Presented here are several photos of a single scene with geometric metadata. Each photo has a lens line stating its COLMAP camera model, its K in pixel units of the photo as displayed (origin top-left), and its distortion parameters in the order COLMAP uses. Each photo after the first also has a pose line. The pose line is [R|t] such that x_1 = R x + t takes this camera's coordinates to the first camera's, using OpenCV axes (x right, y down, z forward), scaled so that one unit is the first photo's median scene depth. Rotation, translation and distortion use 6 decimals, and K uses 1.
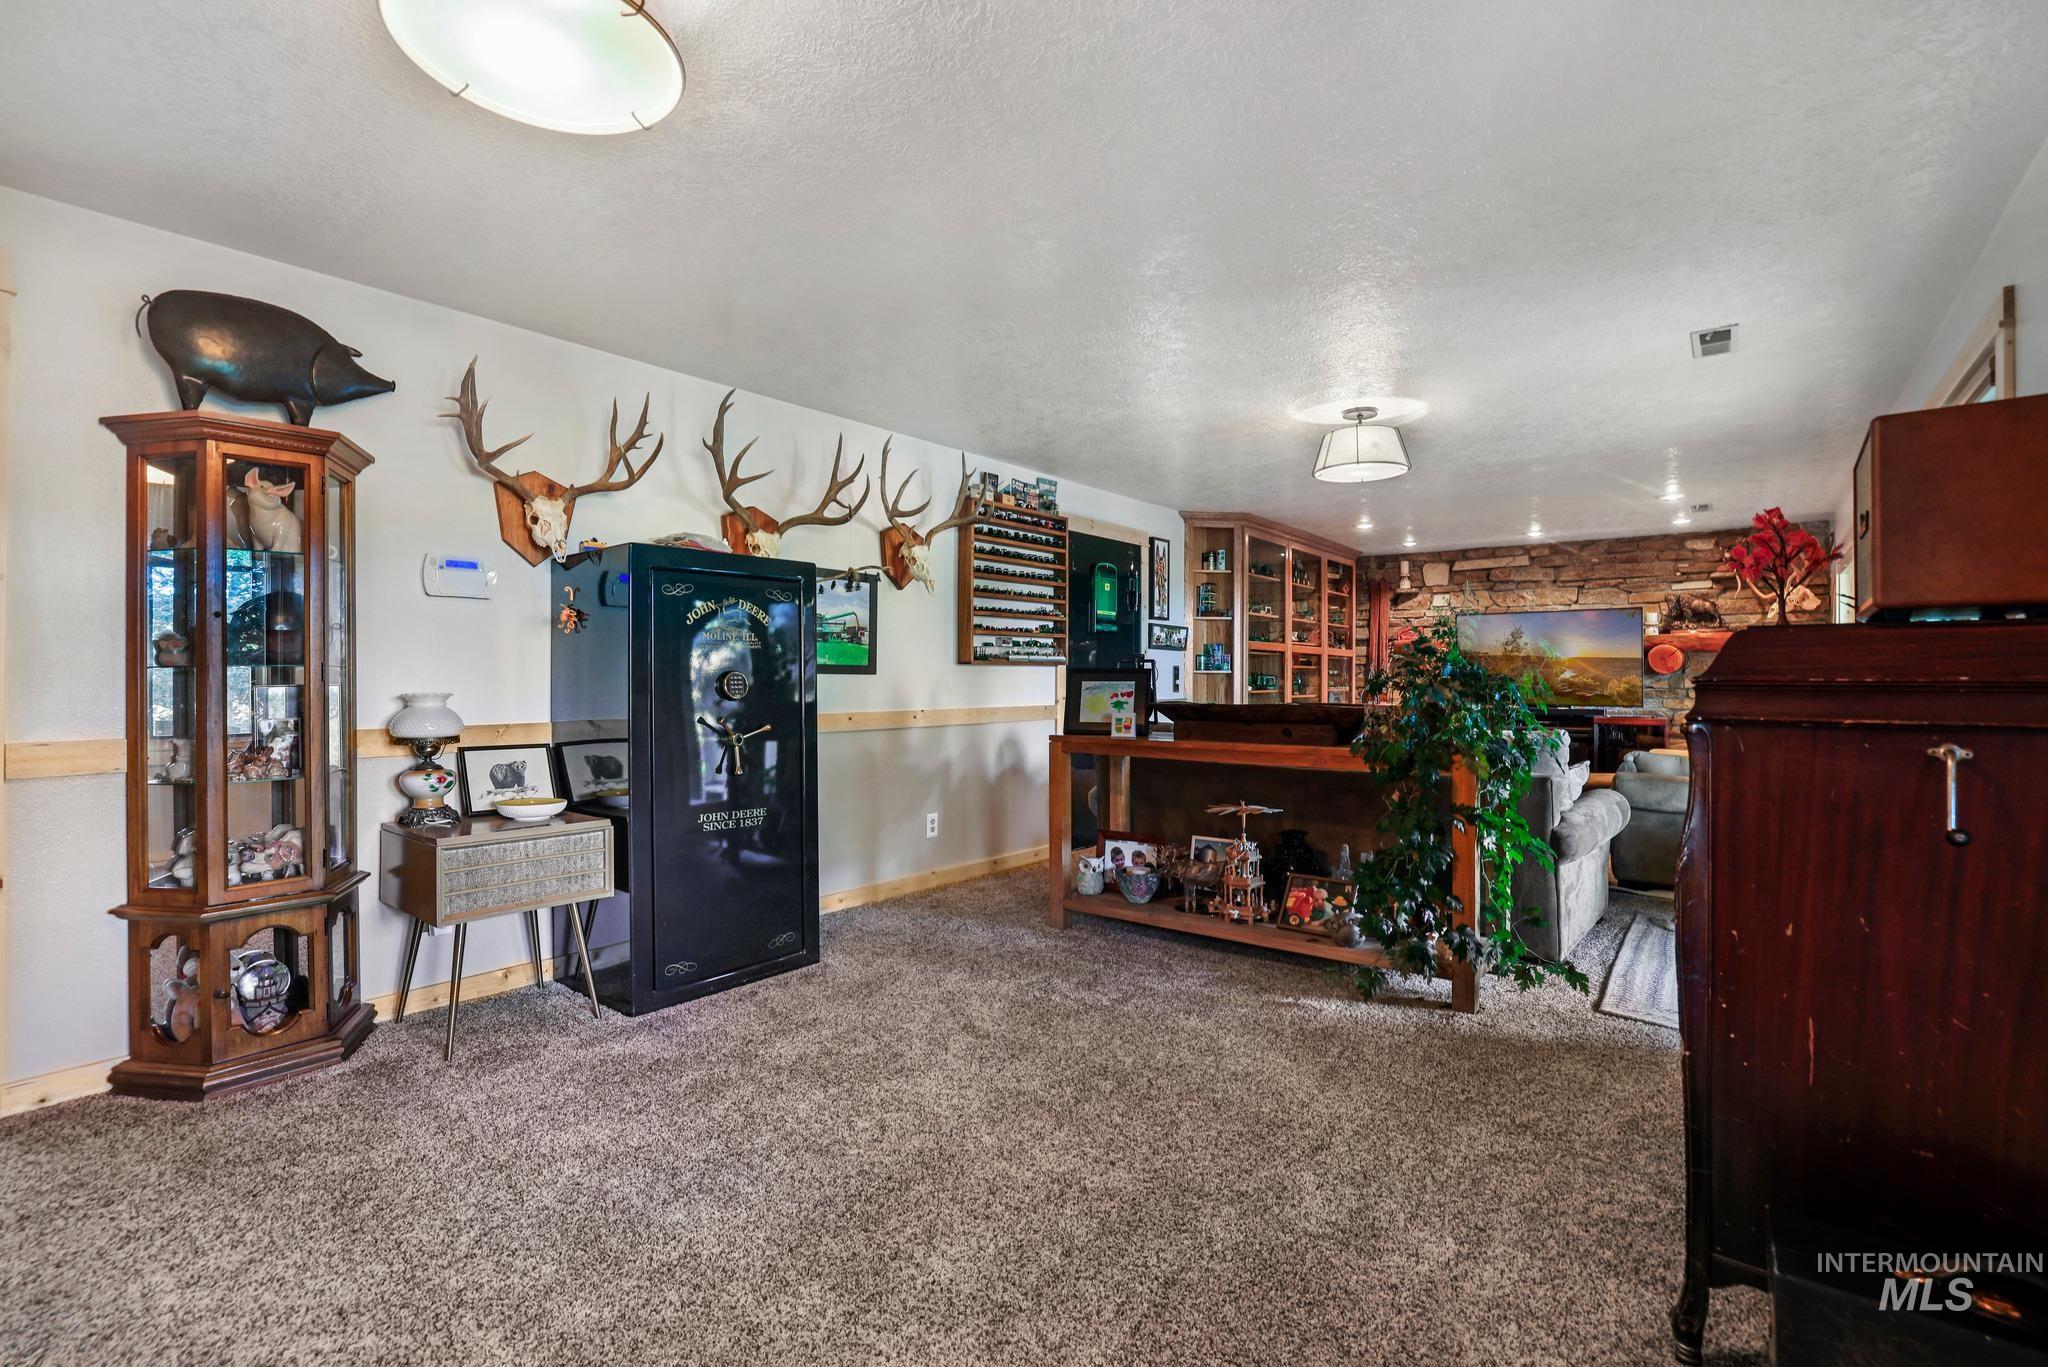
lens RADIAL K [[932.2, 0, 1031.1], [0, 932.2, 665.6], [0, 0, 1]] dist [-0.033429, -0.000991]
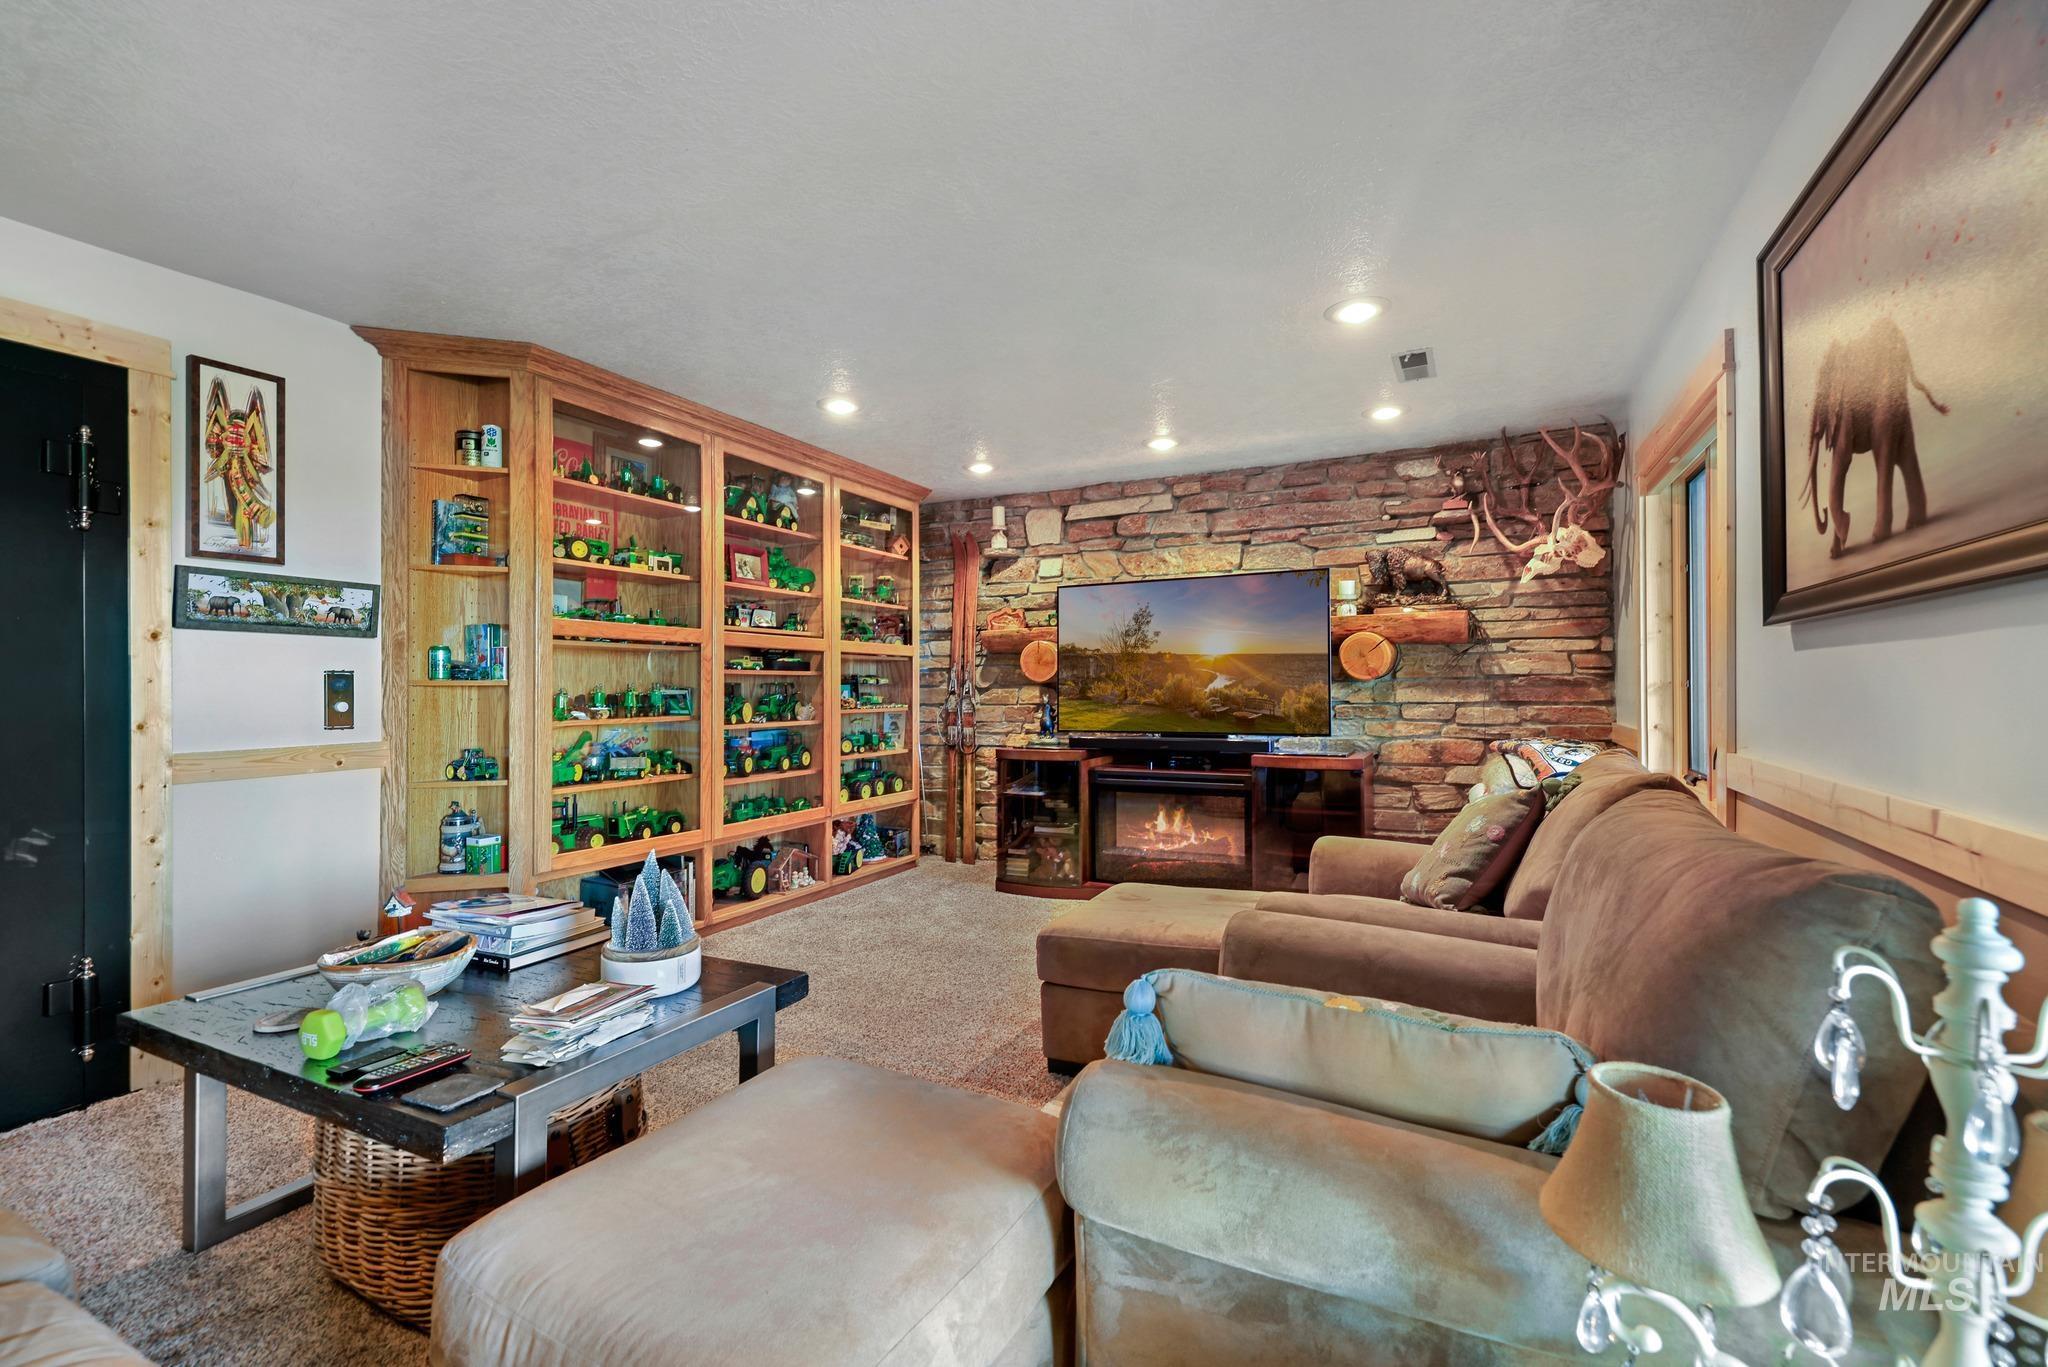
lens RADIAL K [[932.2, 0, 1015.1], [0, 932.2, 688.3], [0, 0, 1]] dist [-0.033429, -0.000991]
pose [[0.978555, -0.008936, 0.205792, 0.334571], [0.006492, 0.999900, 0.012548, 0.004859], [-0.205883, -0.010943, 0.978515, 0.442764]]
